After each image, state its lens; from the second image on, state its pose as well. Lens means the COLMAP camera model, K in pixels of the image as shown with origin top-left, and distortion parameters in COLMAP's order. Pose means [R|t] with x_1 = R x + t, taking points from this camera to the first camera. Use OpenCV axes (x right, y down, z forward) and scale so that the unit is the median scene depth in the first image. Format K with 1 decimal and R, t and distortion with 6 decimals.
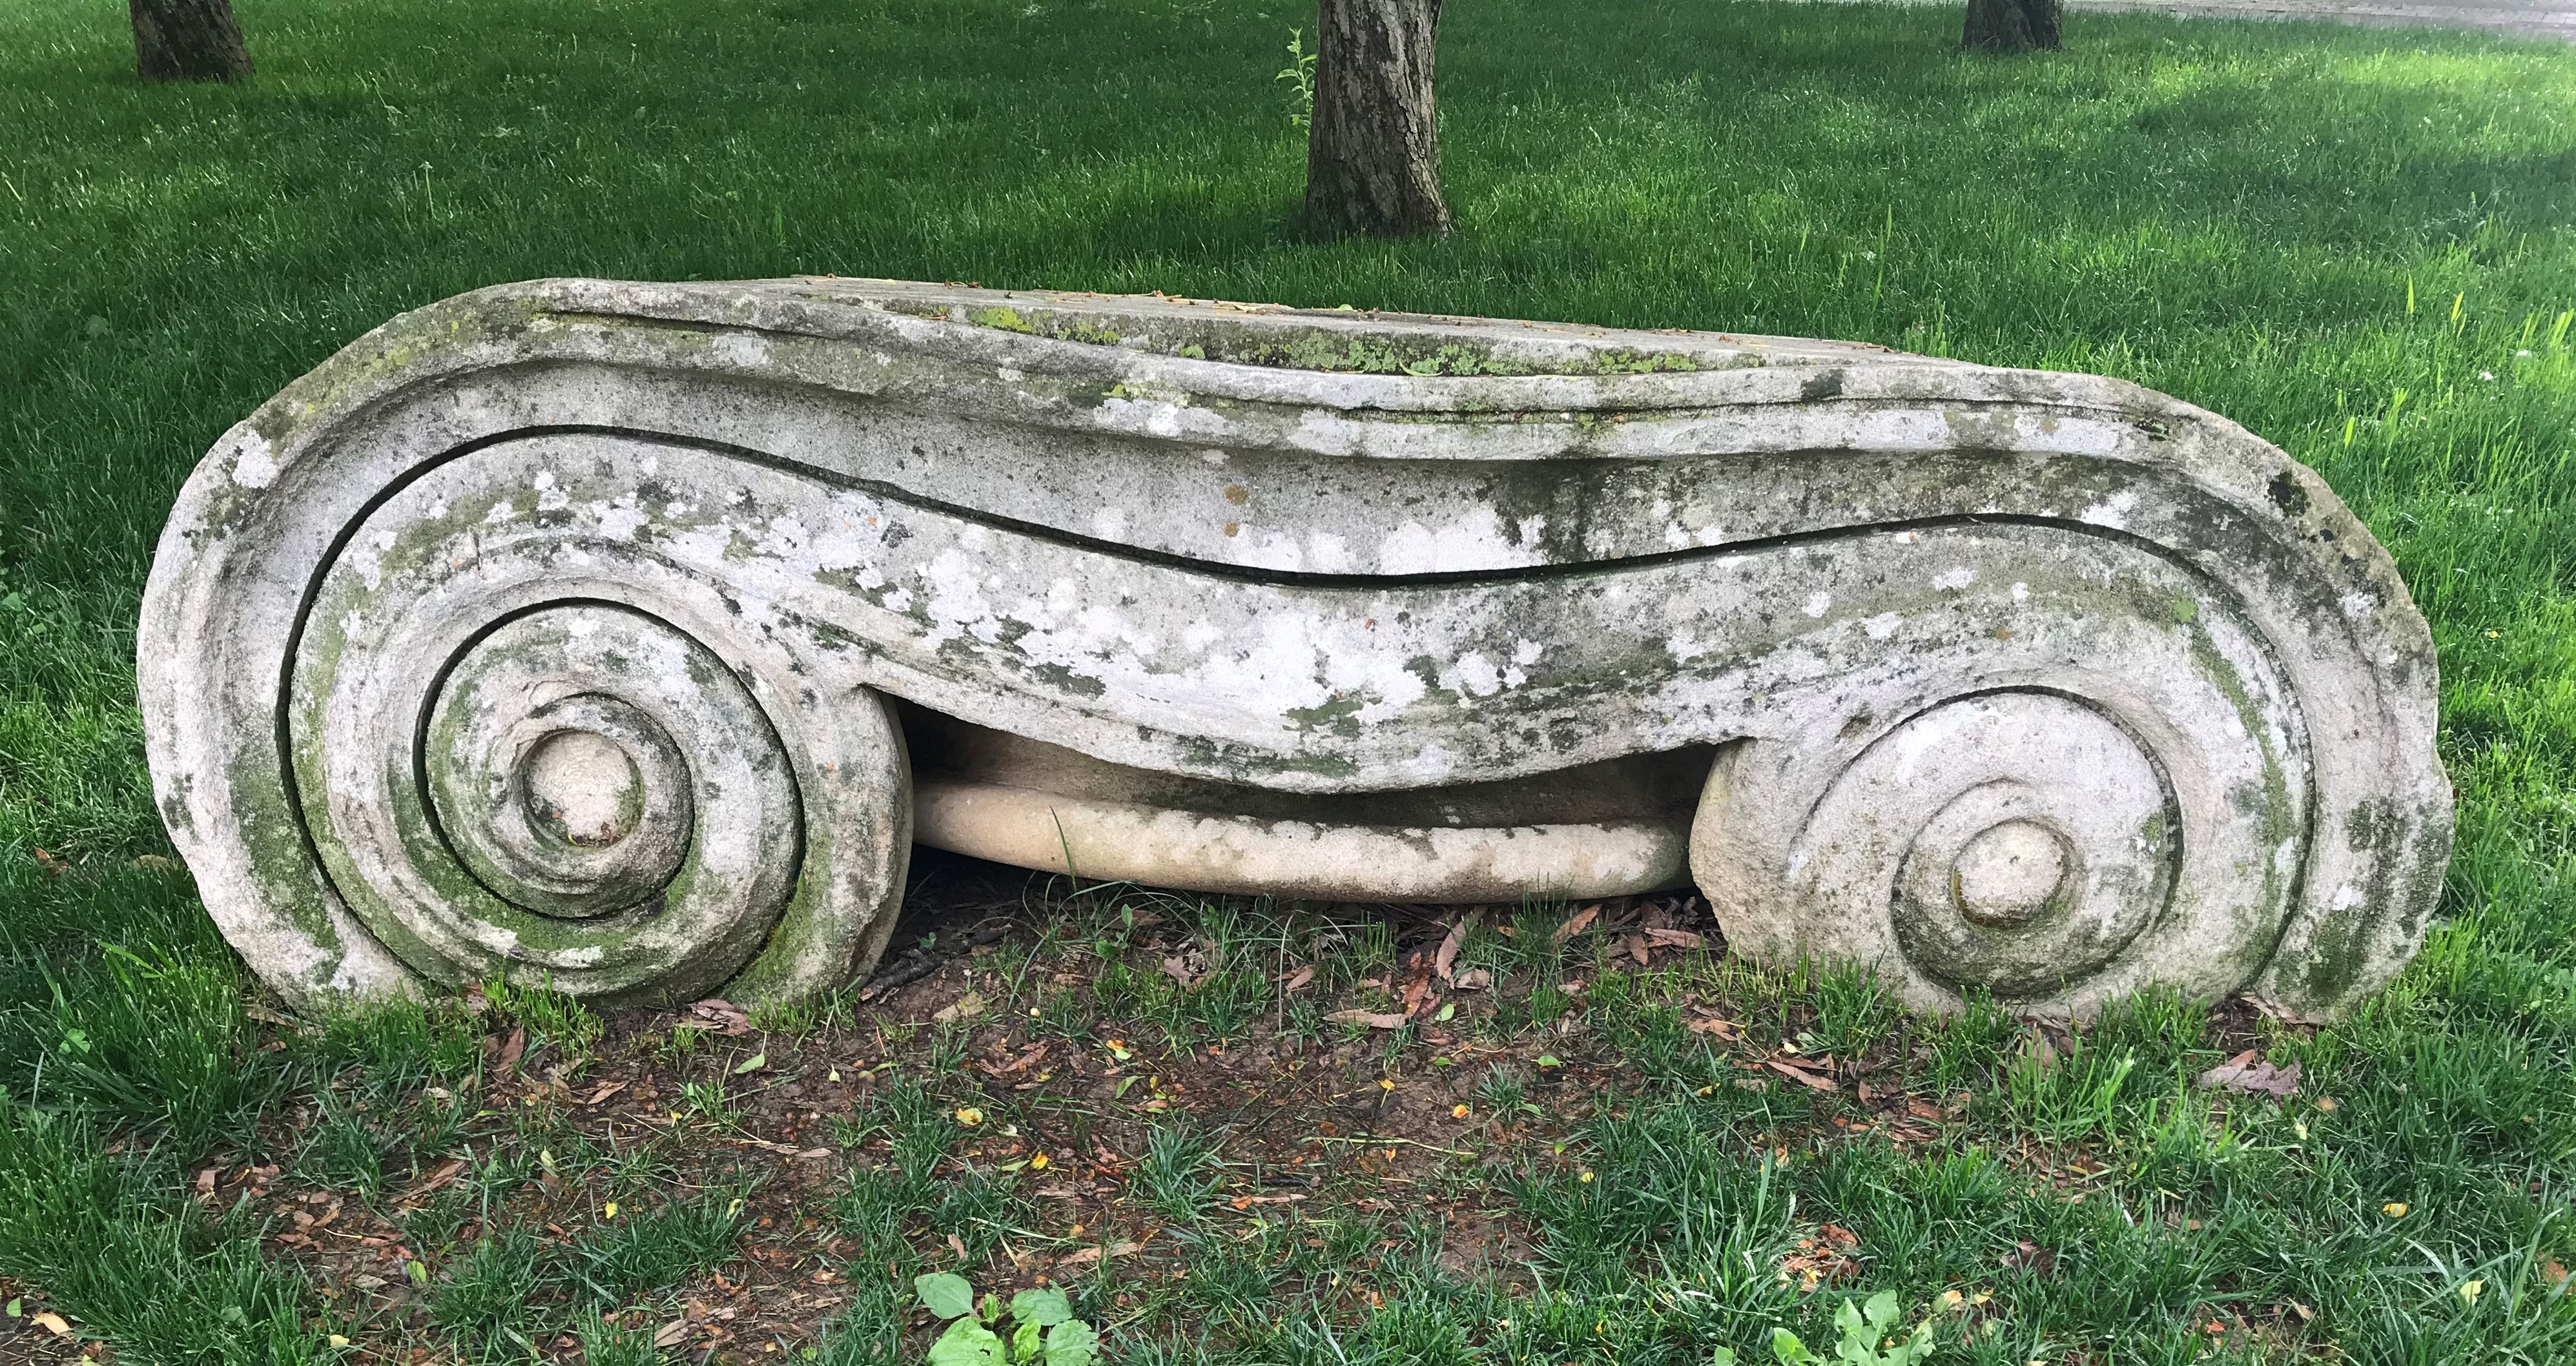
lens RADIAL K [[2071.8, 0, 1294.0], [0, 2071.8, 684.1], [0, 0, 1]] dist [-0.006161, -0.006150]
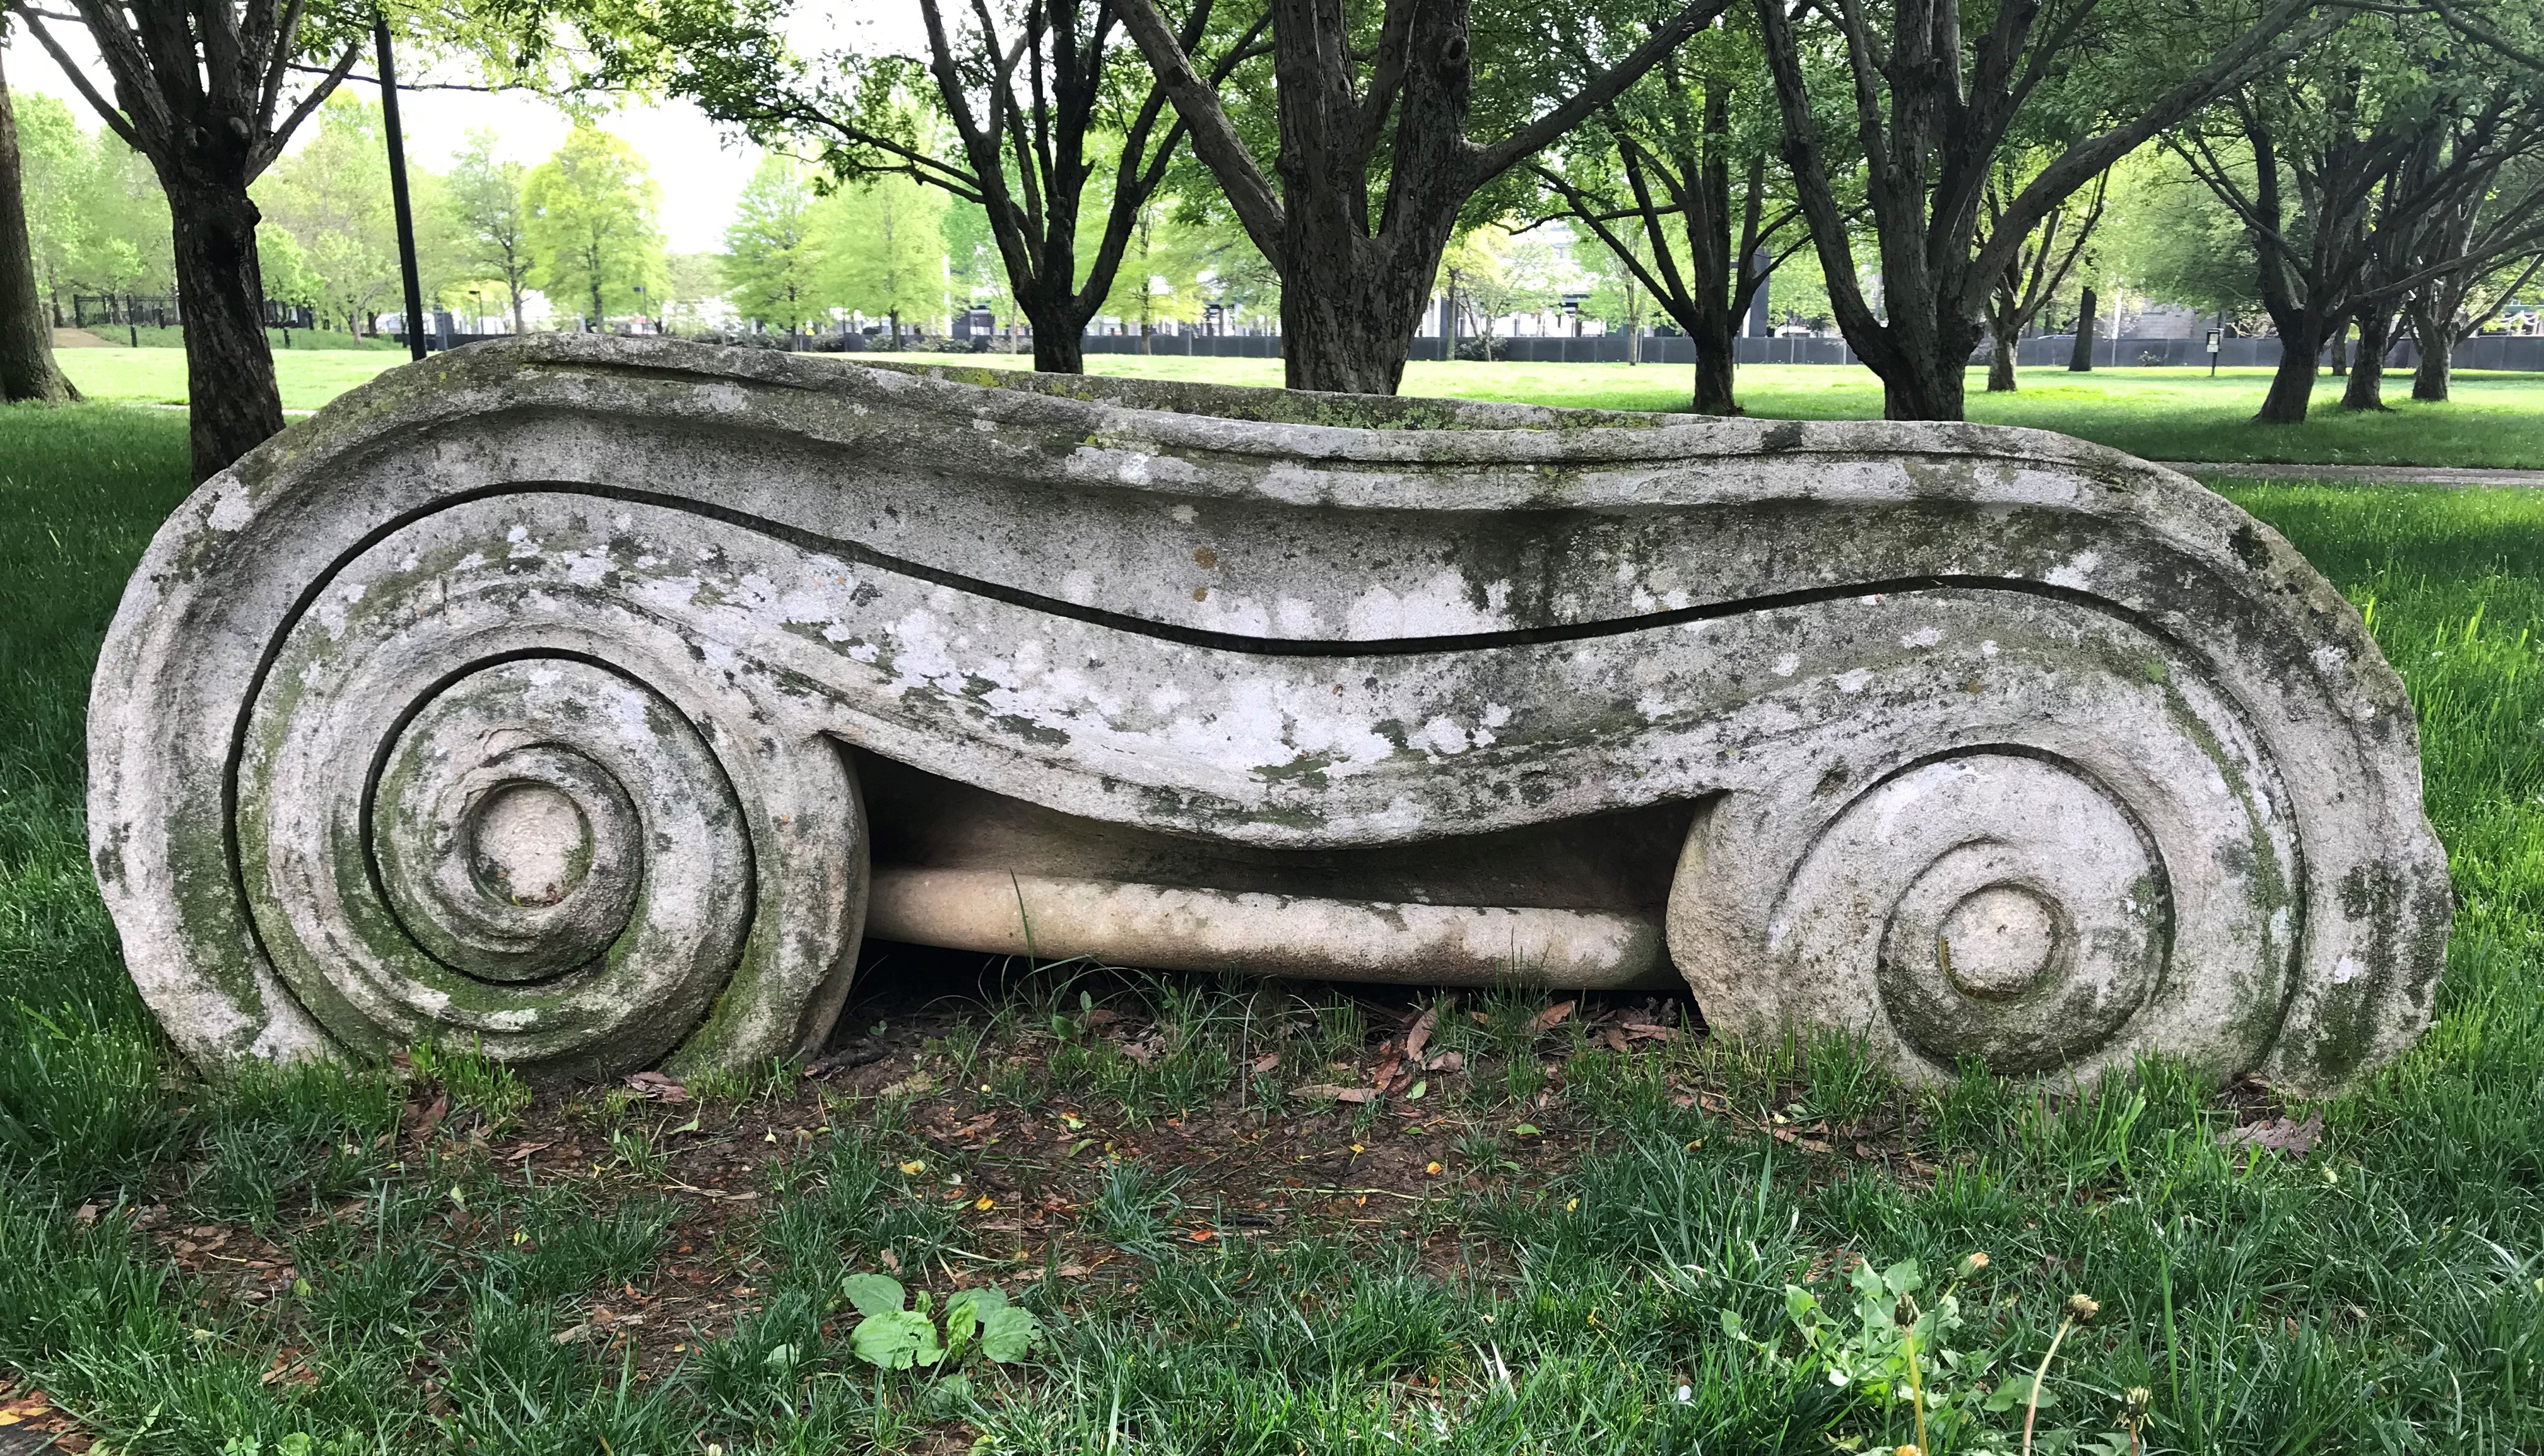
lens RADIAL K [[1977.1, 0, 1267.0], [0, 1977.1, 727.7], [0, 0, 1]] dist [-0.007185, 0.001688]
pose [[0.999965, 0.007768, 0.003110, -0.000008], [-0.006956, 0.978289, -0.207128, 0.189881], [-0.004651, 0.207099, 0.978309, 0.077638]]
